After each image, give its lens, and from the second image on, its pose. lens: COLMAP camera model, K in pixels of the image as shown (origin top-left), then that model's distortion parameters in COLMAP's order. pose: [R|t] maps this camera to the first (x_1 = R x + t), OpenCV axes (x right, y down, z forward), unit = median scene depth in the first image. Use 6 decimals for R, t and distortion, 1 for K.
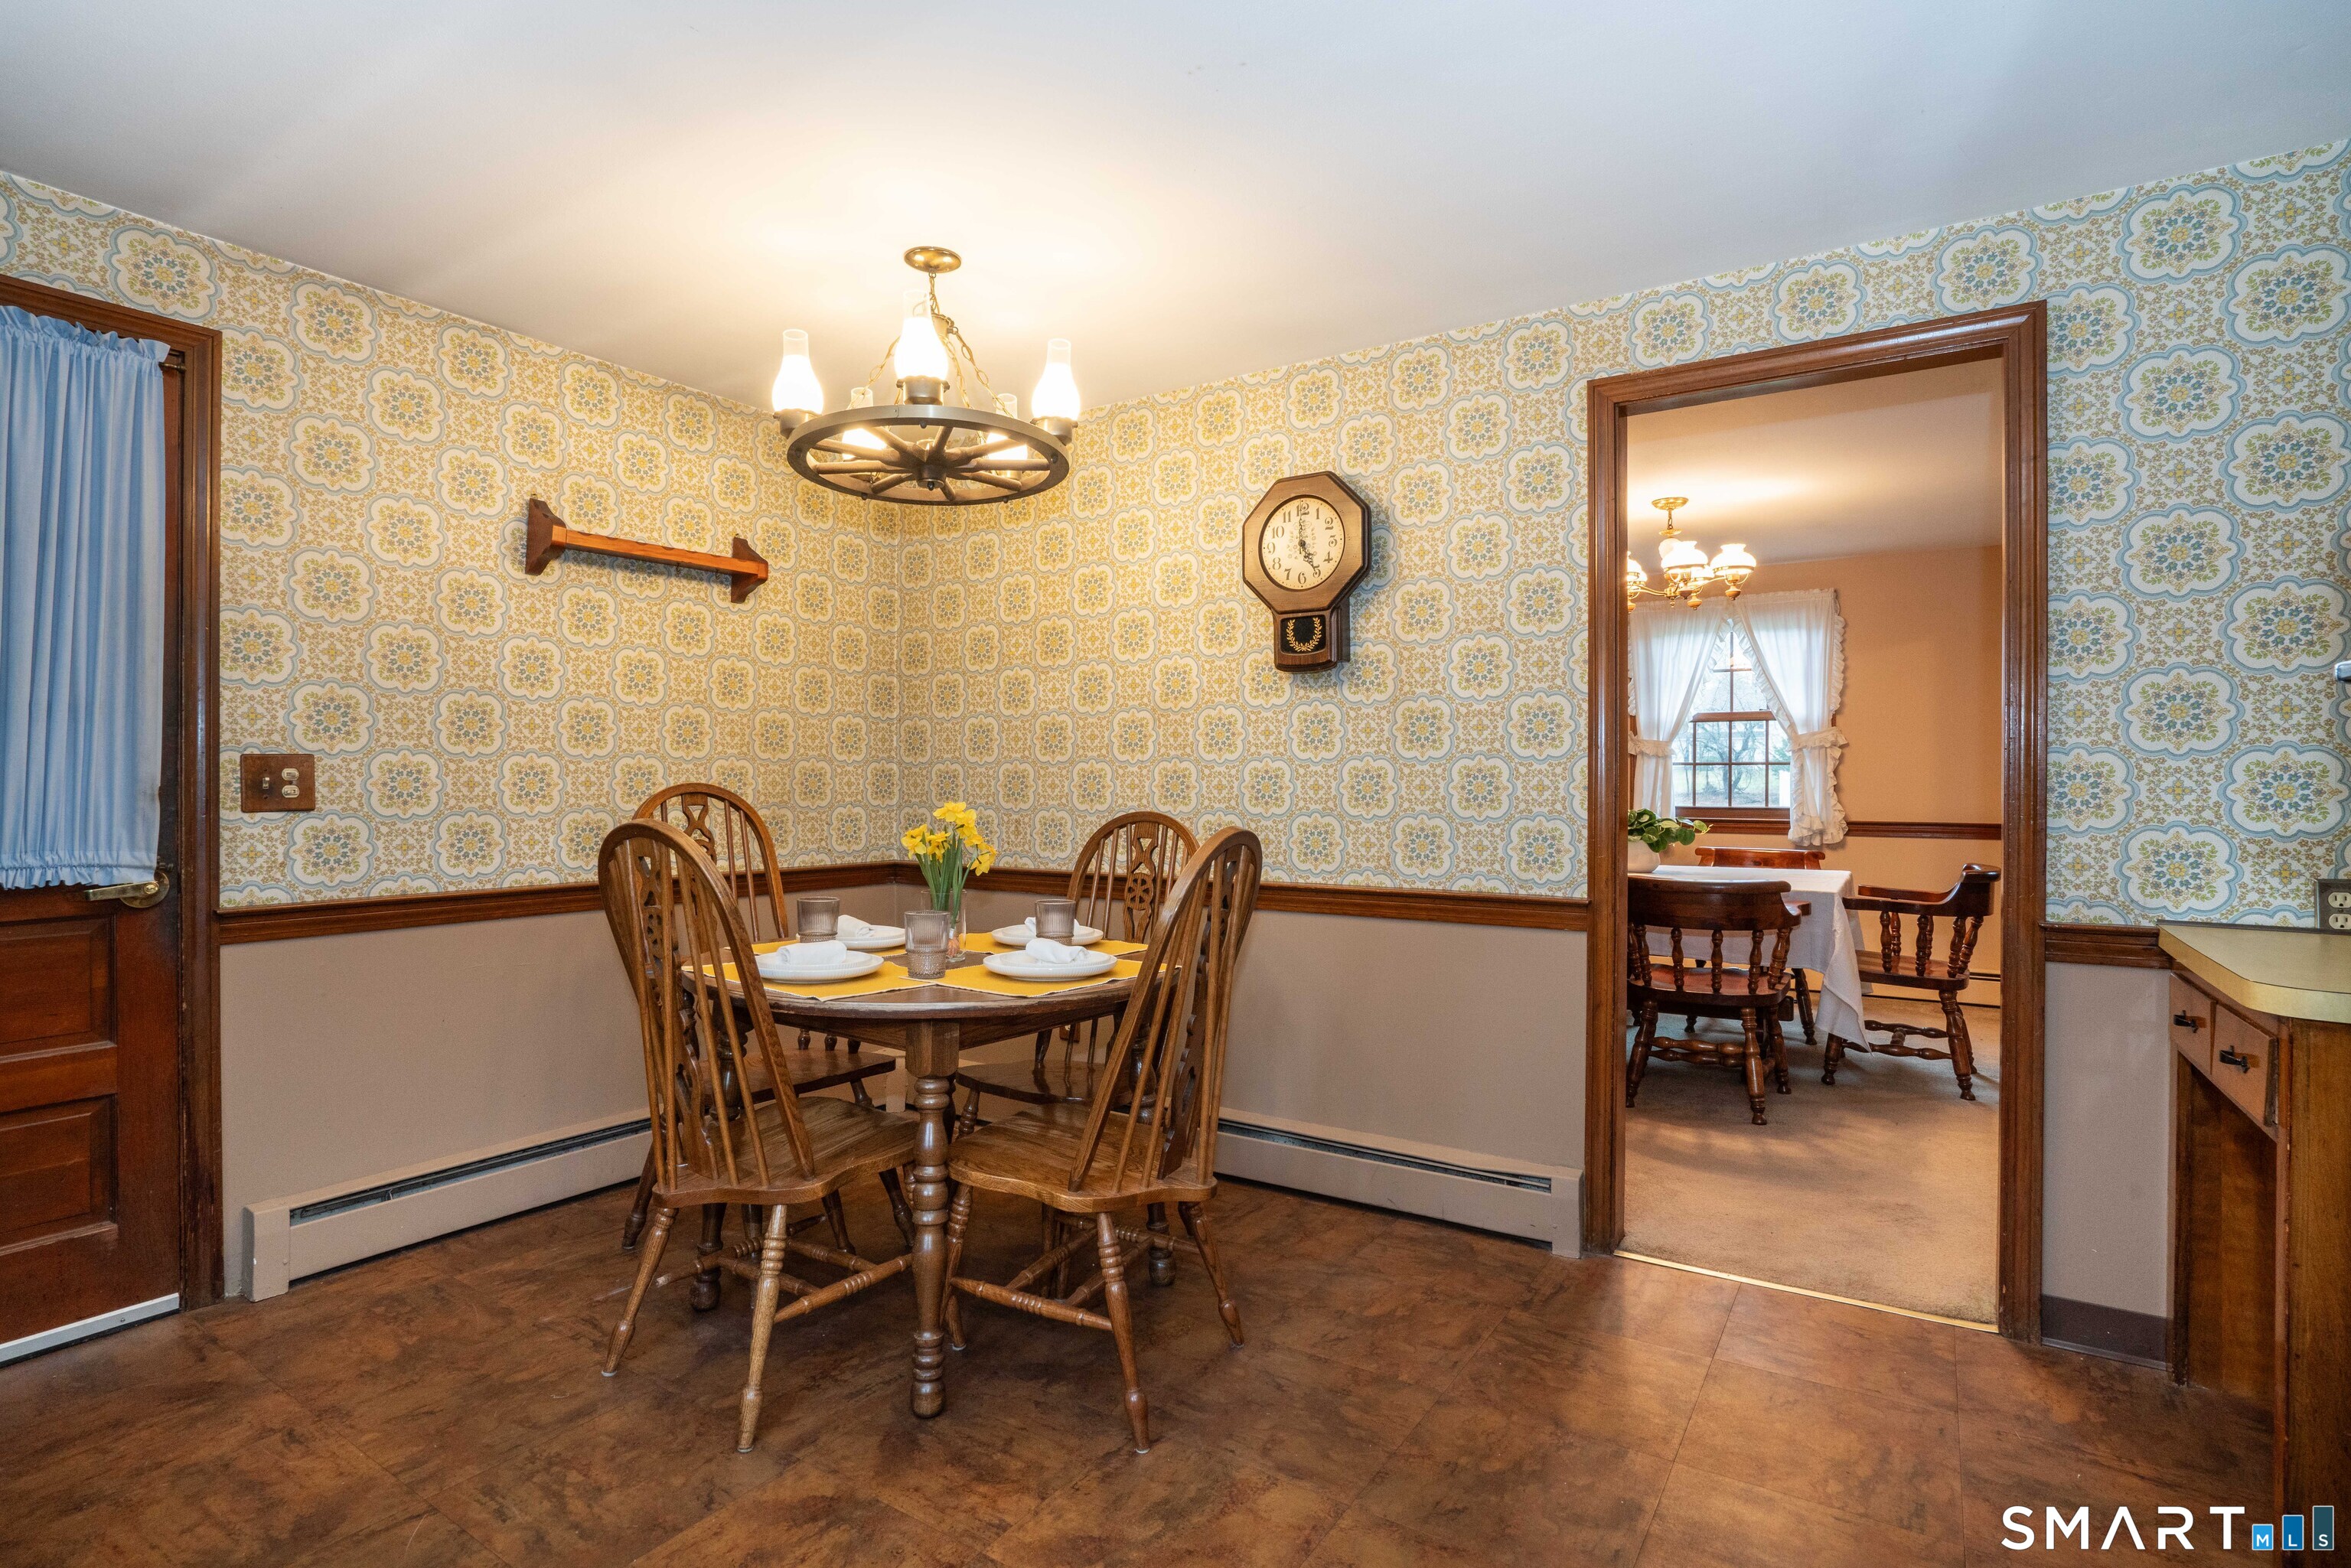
lens RADIAL K [[1166.1, 0, 1183.0], [0, 1166.1, 785.4], [0, 0, 1]] dist [-0.019576, 0.003757]
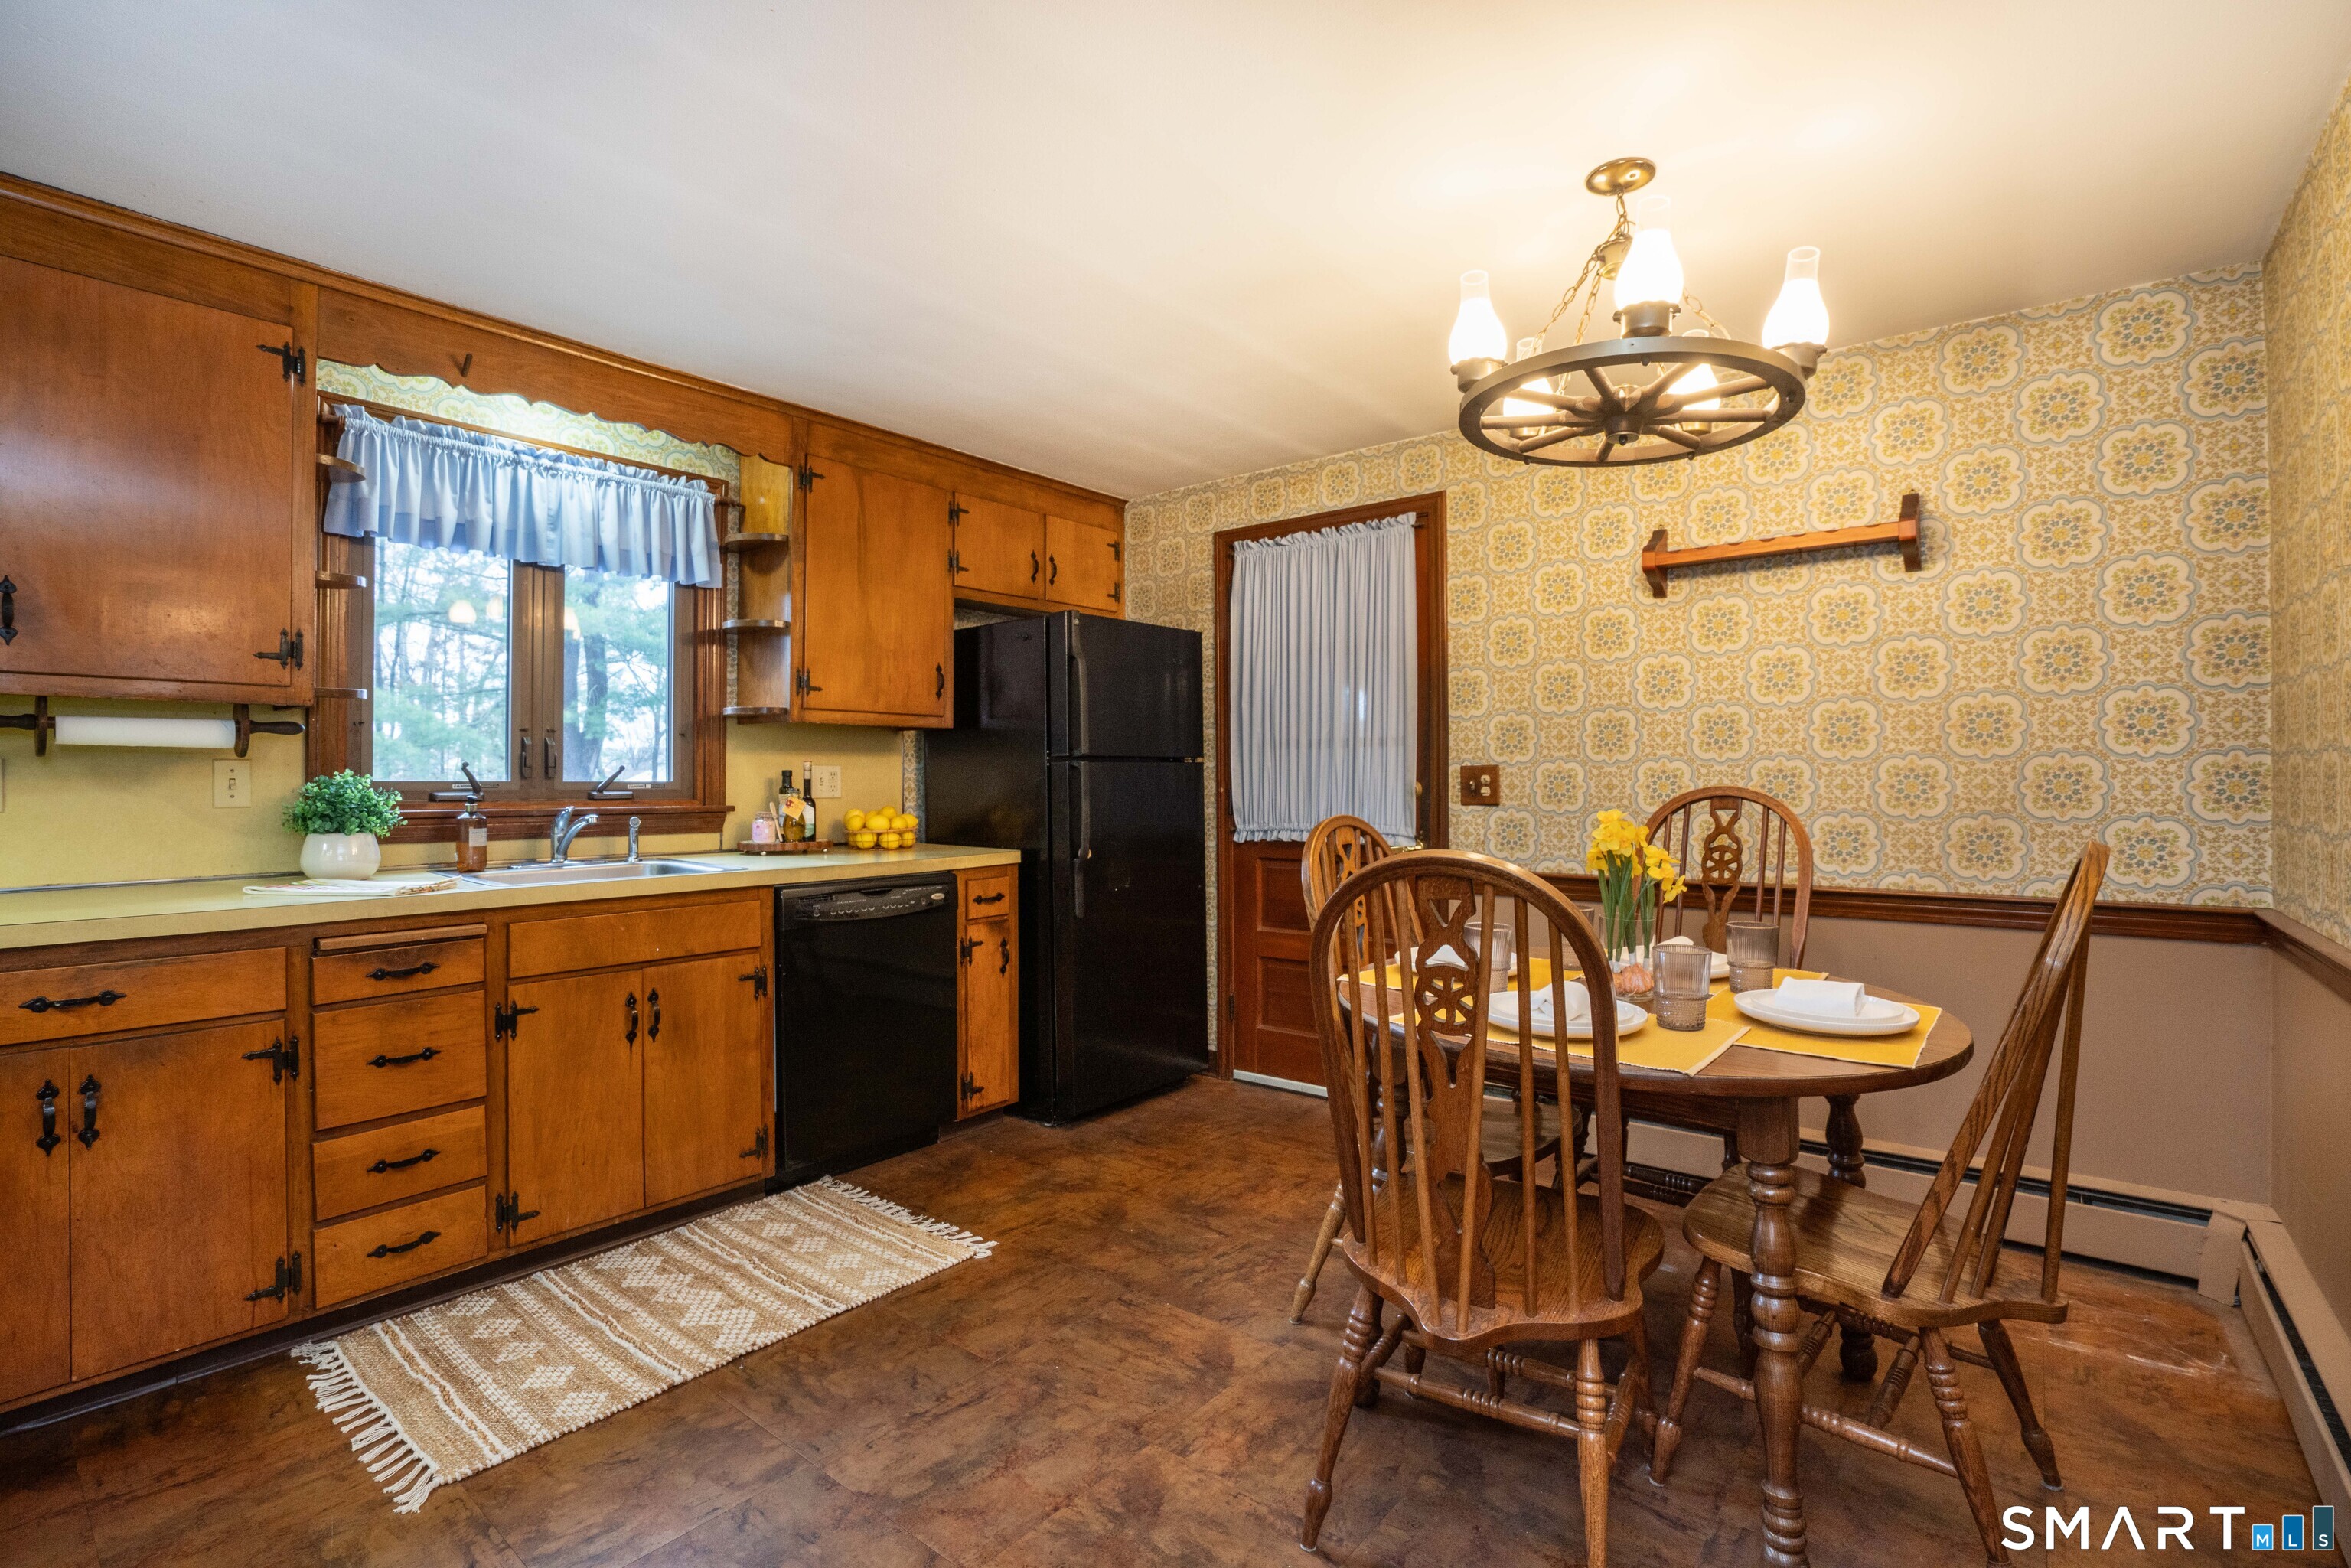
lens RADIAL K [[1086.9, 0, 1173.3], [0, 1086.9, 785.9], [0, 0, 1]] dist [-0.031499, 0.001118]
pose [[-0.108307, -0.000103, -0.994118, 0.497717], [-0.004531, 0.999990, 0.000390, -0.000300], [0.994107, 0.004546, -0.108306, 0.628085]]
